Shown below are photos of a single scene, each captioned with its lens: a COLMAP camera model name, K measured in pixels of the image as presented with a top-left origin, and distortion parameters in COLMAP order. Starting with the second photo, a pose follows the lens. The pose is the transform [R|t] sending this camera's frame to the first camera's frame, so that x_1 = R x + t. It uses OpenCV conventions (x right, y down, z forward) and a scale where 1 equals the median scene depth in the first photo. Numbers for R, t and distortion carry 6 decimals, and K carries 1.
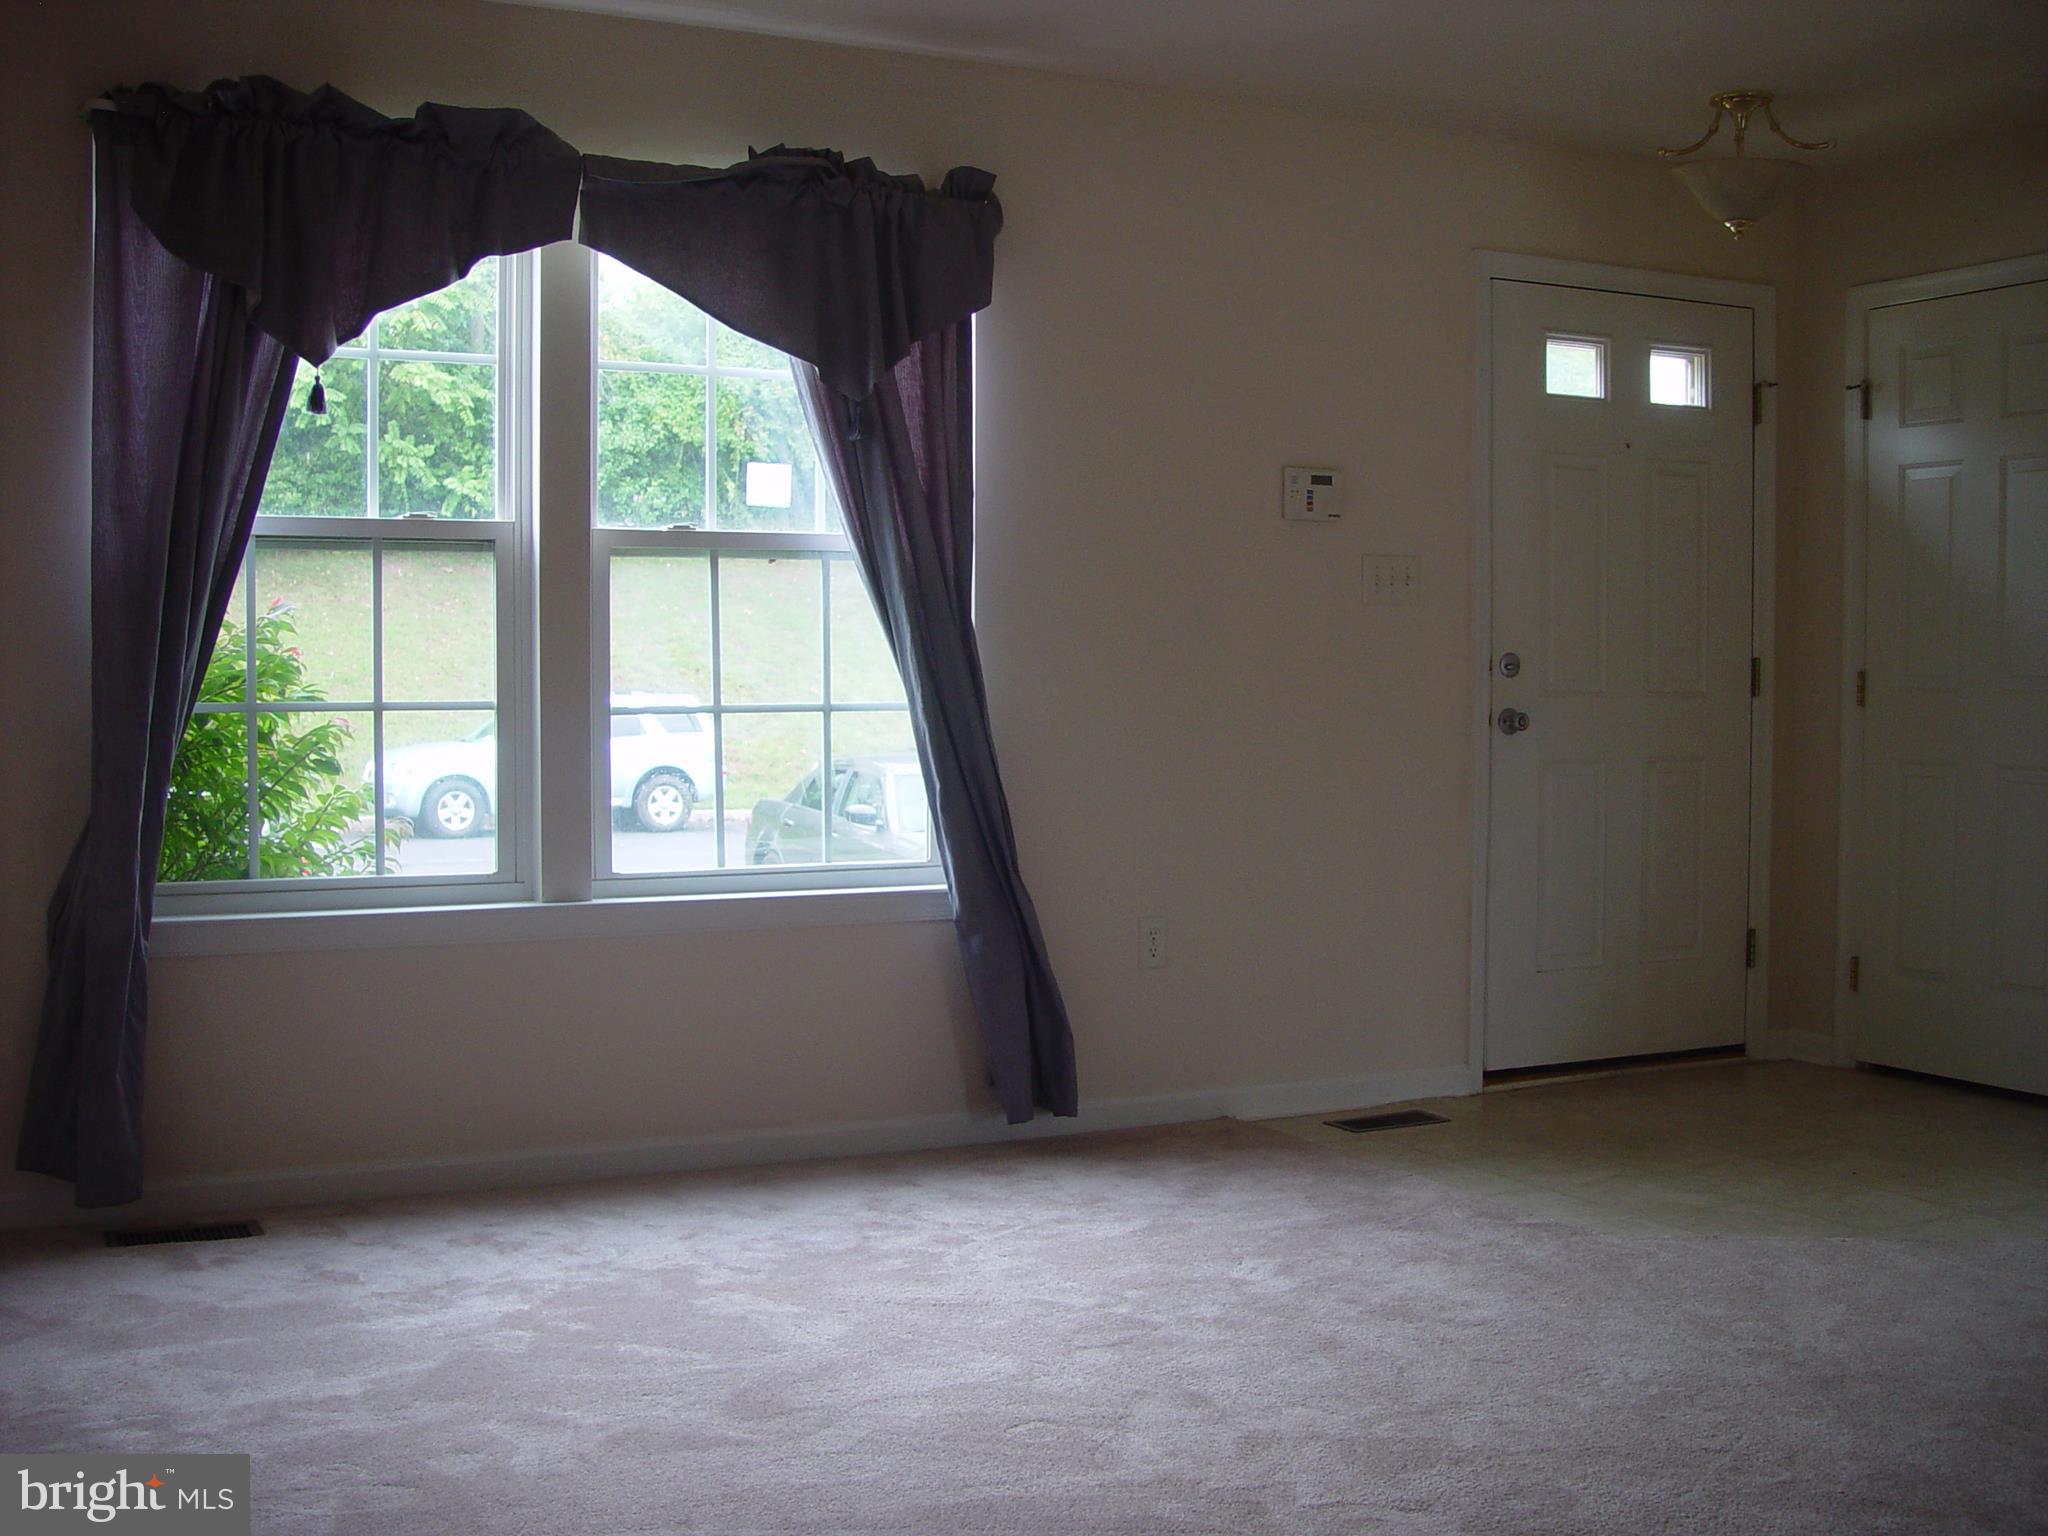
lens RADIAL K [[2326.4, 0, 987.6], [0, 2326.4, 807.3], [0, 0, 1]] dist [-0.204837, 0.225962]
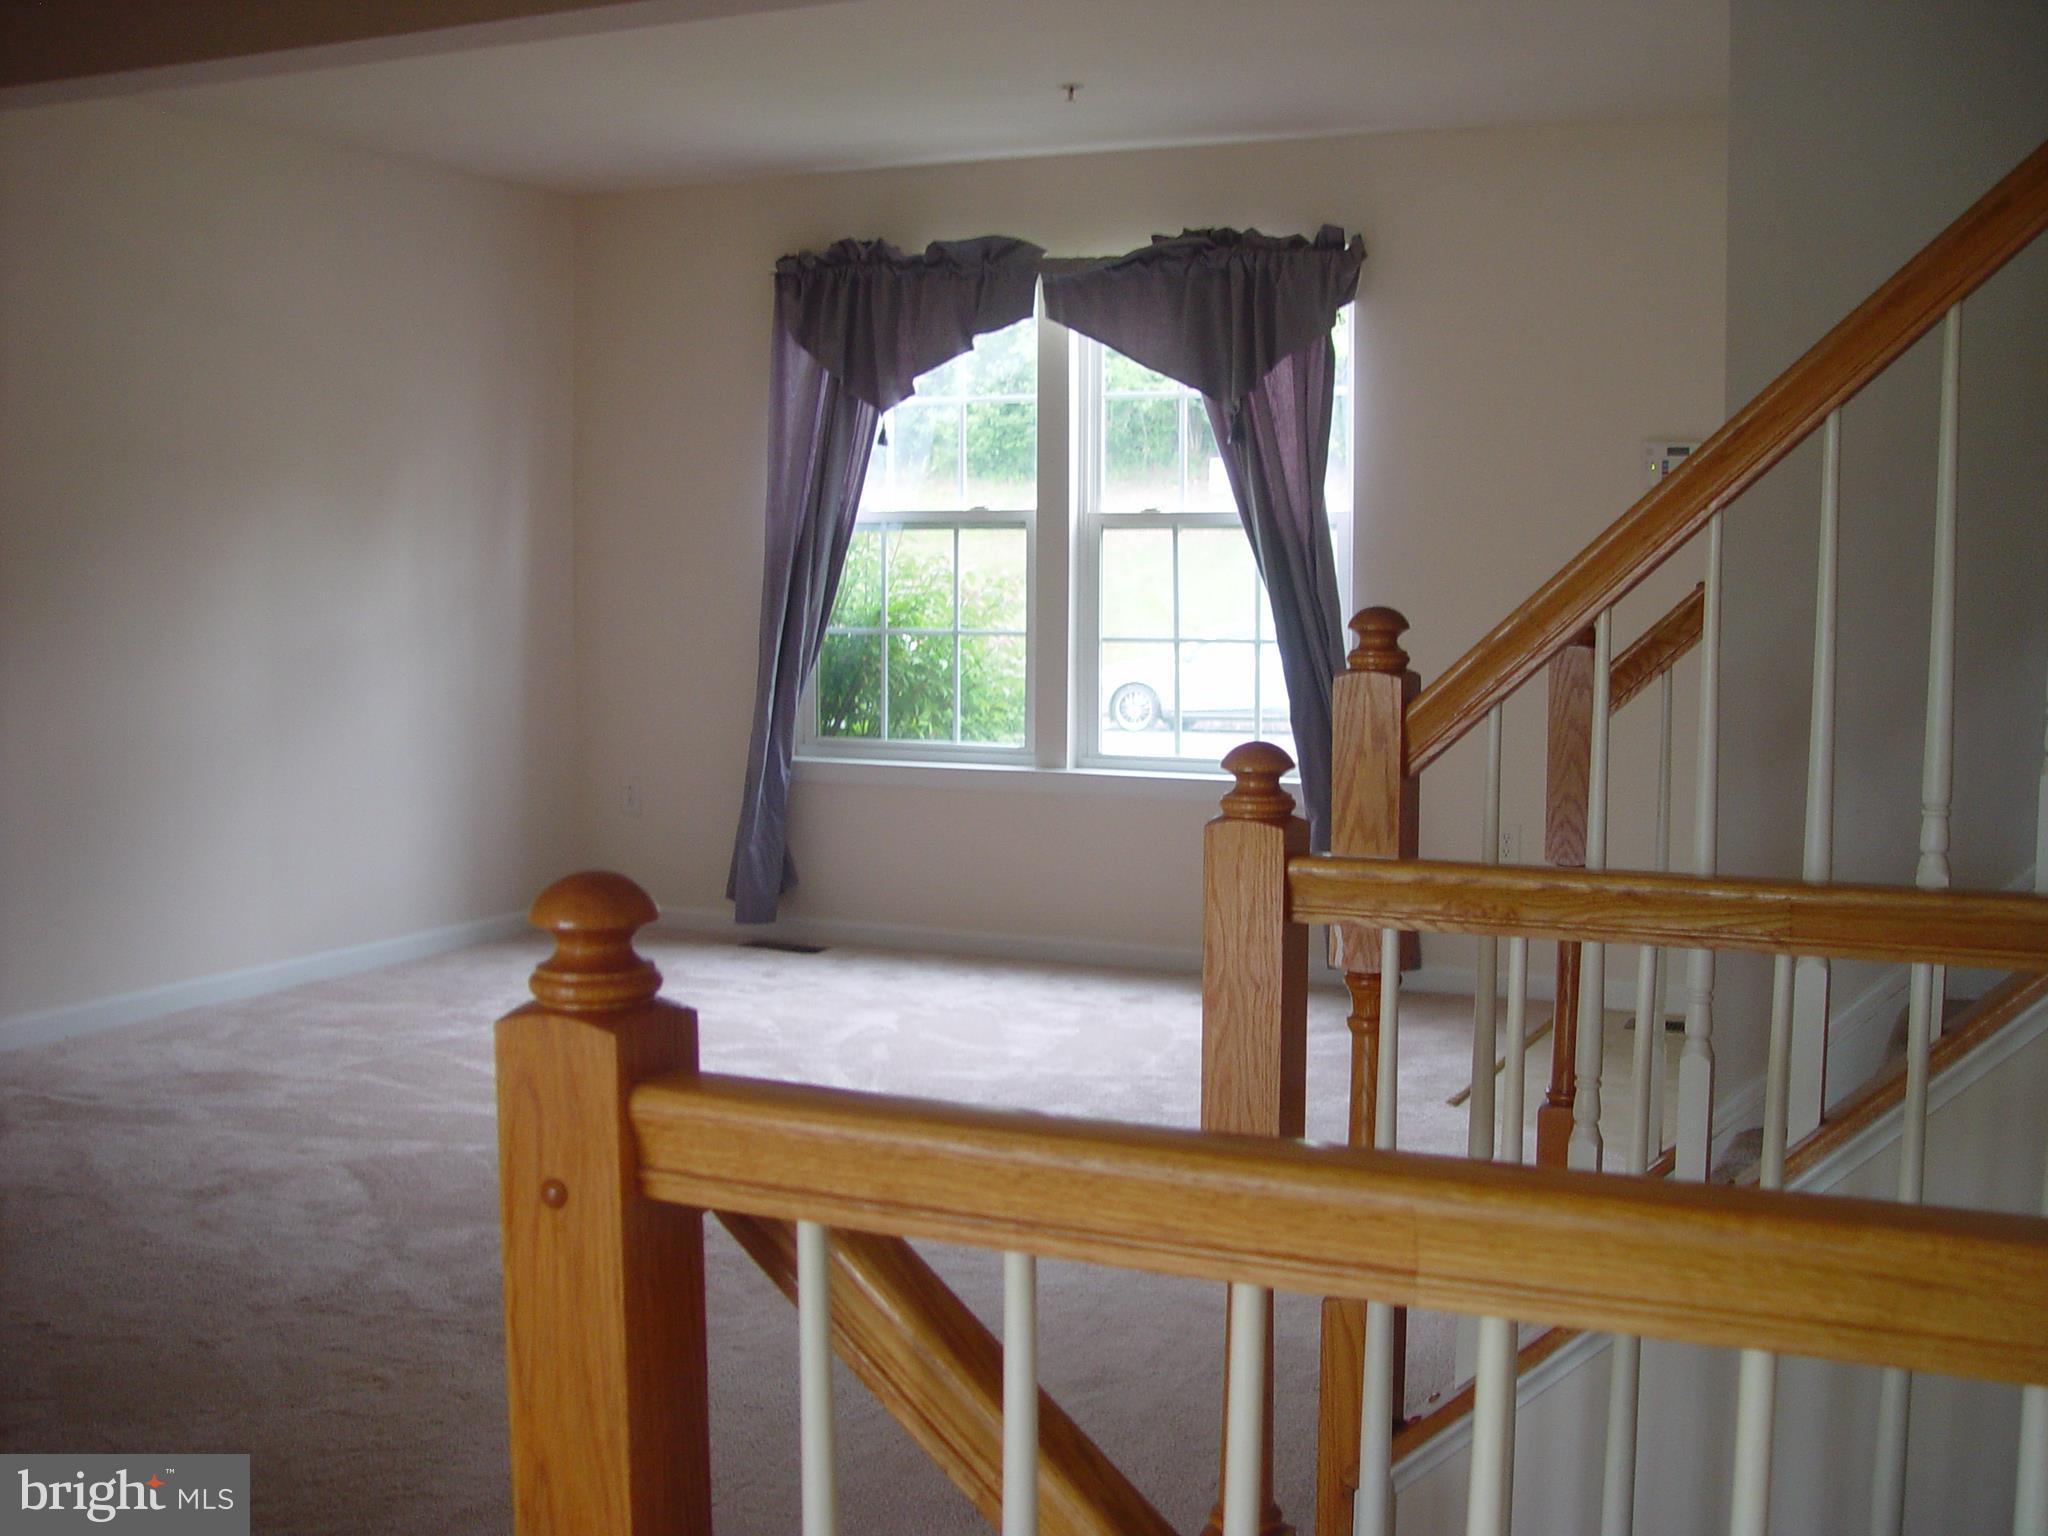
lens RADIAL K [[2326.4, 0, 987.6], [0, 2326.4, 807.3], [0, 0, 1]] dist [-0.204837, 0.225962]
pose [[0.606003, 0.082867, -0.791135, 0.935243], [-0.048791, 0.996559, 0.067010, -0.031036], [0.793965, -0.002008, 0.607960, 0.072319]]
